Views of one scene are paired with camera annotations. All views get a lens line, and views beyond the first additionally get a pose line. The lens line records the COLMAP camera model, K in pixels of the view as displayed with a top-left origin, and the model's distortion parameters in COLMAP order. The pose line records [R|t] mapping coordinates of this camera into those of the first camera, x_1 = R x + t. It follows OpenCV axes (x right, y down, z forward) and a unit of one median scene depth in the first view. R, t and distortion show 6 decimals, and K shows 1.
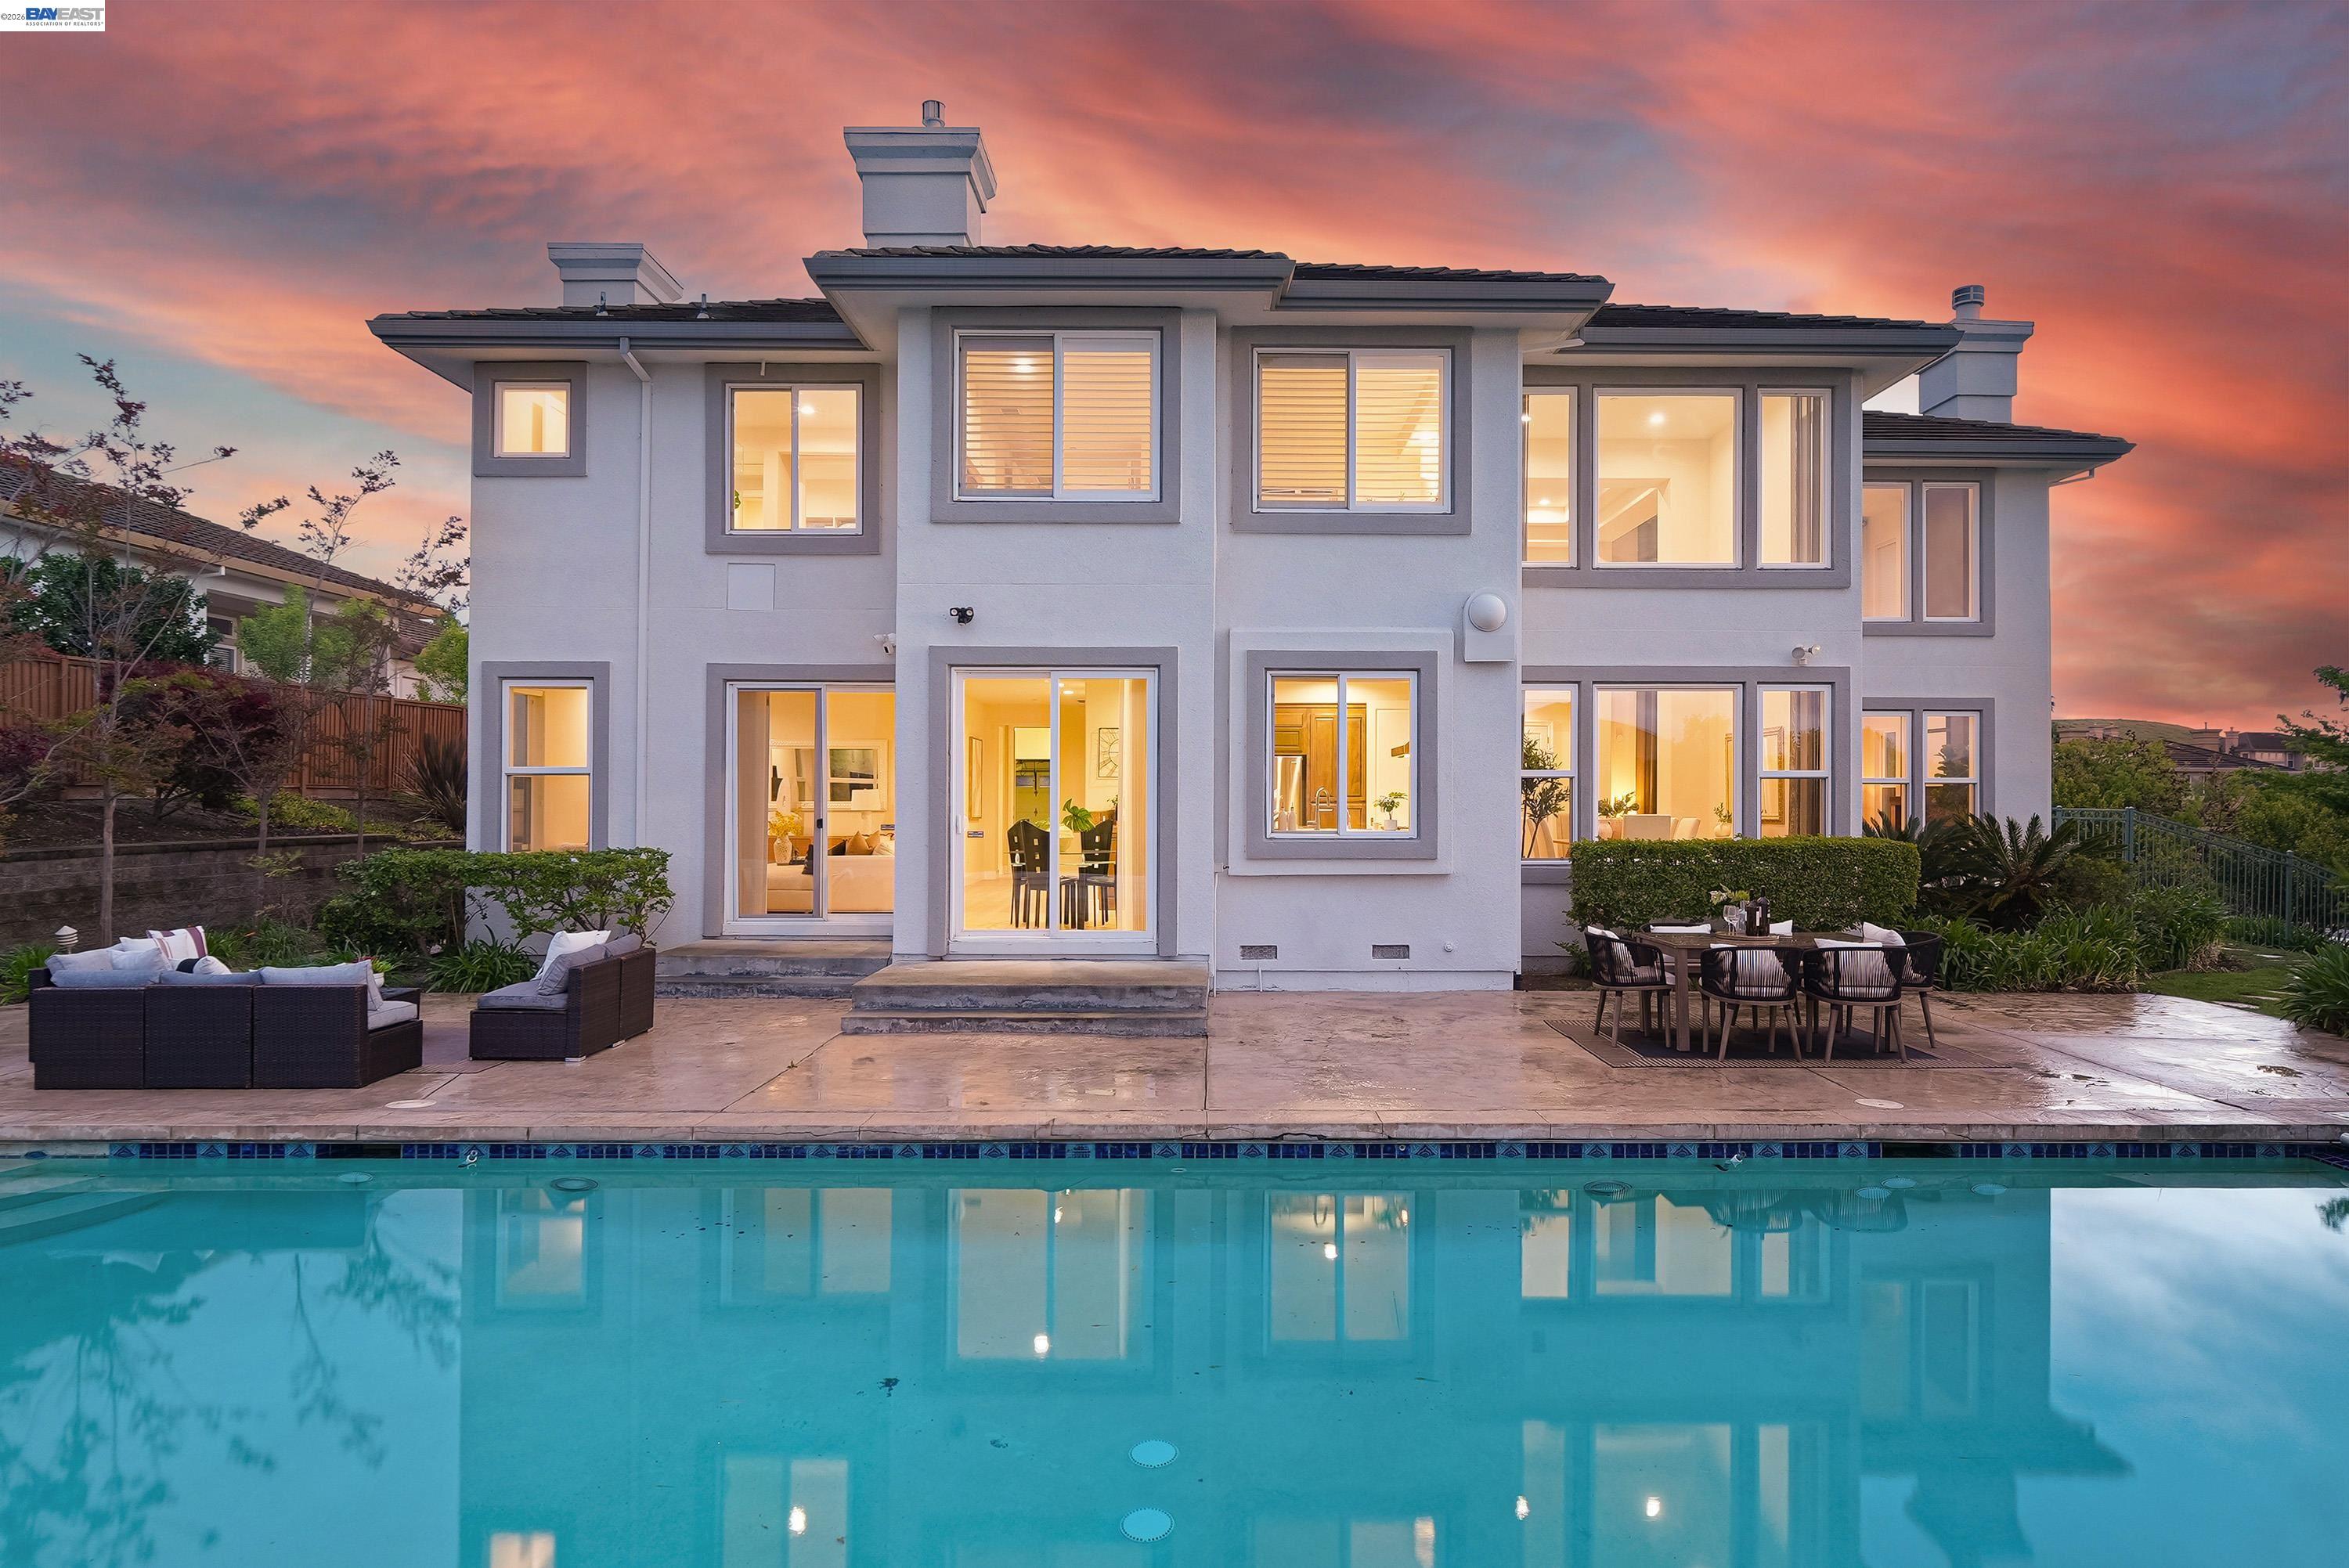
lens RADIAL K [[1397.8, 0, 1174.5], [0, 1397.8, 784.0], [0, 0, 1]] dist [0.007967, 0.001096]
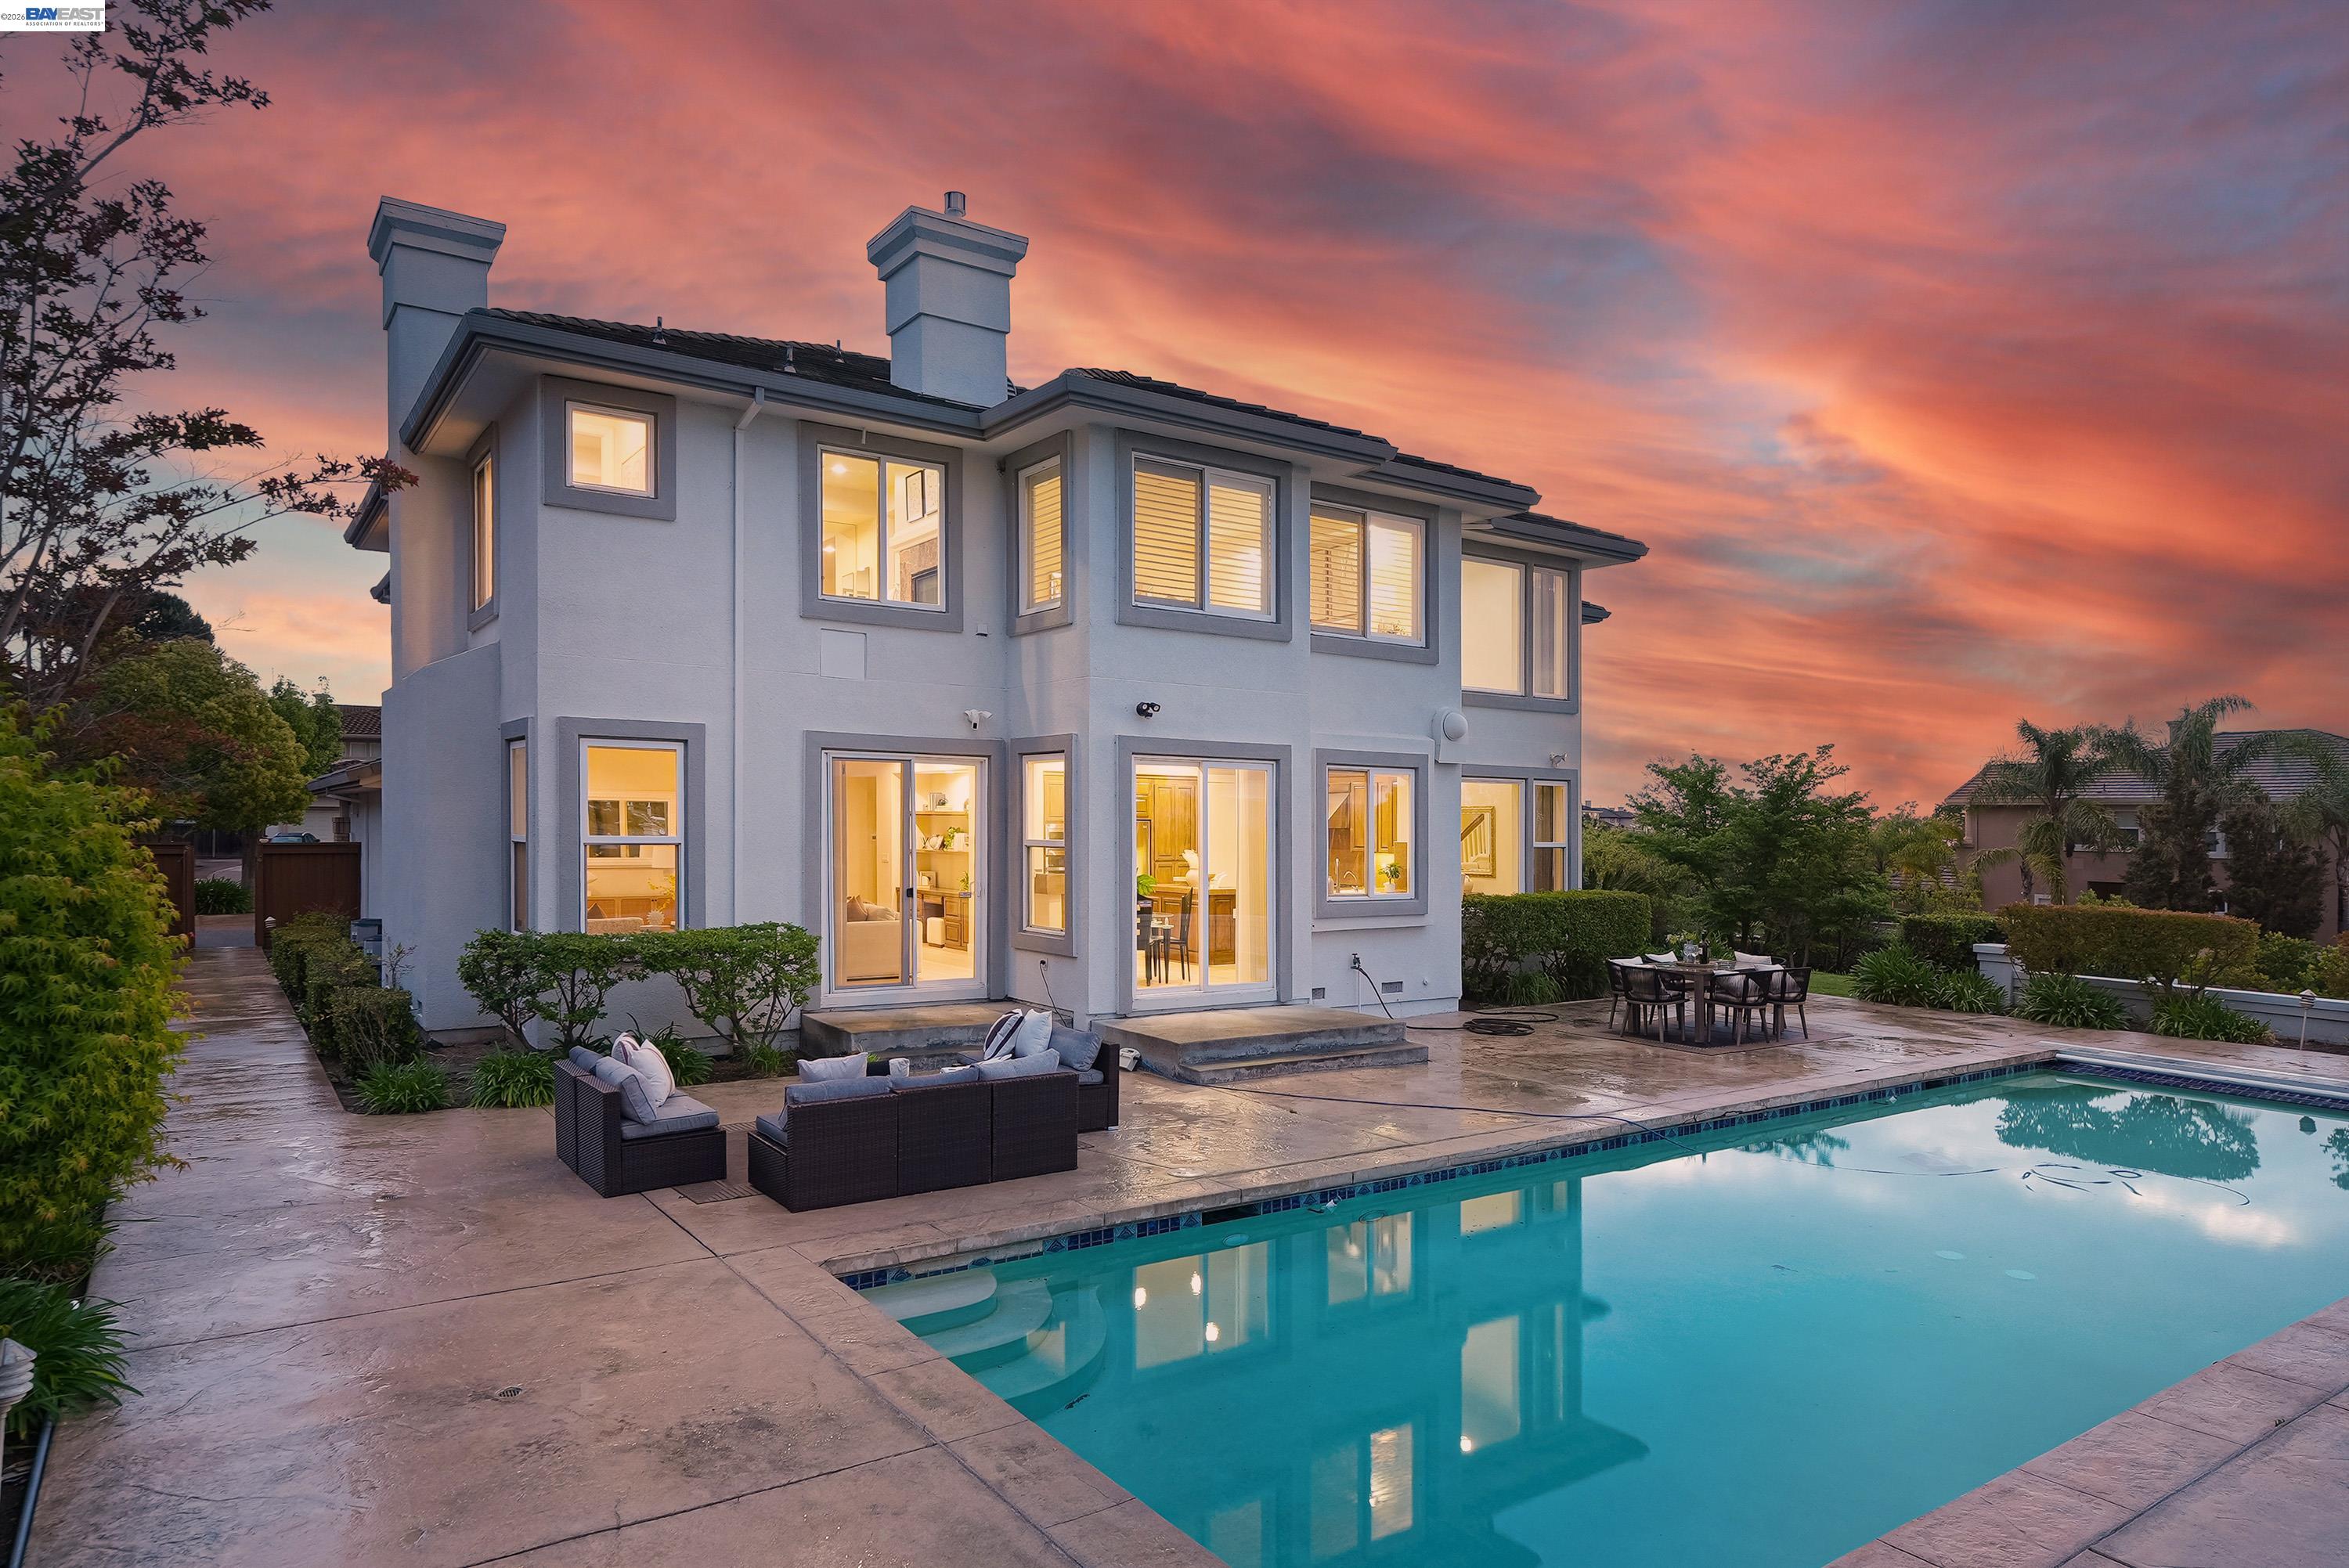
lens RADIAL K [[1416.2, 0, 1175.0], [0, 1416.2, 815.9], [0, 0, 1]] dist [0.001434, 0.000100]
pose [[0.822619, 0.012049, 0.568466, -0.745558], [-0.016969, 0.999850, 0.003363, -0.037917], [-0.568340, -0.012413, 0.822700, 0.047576]]
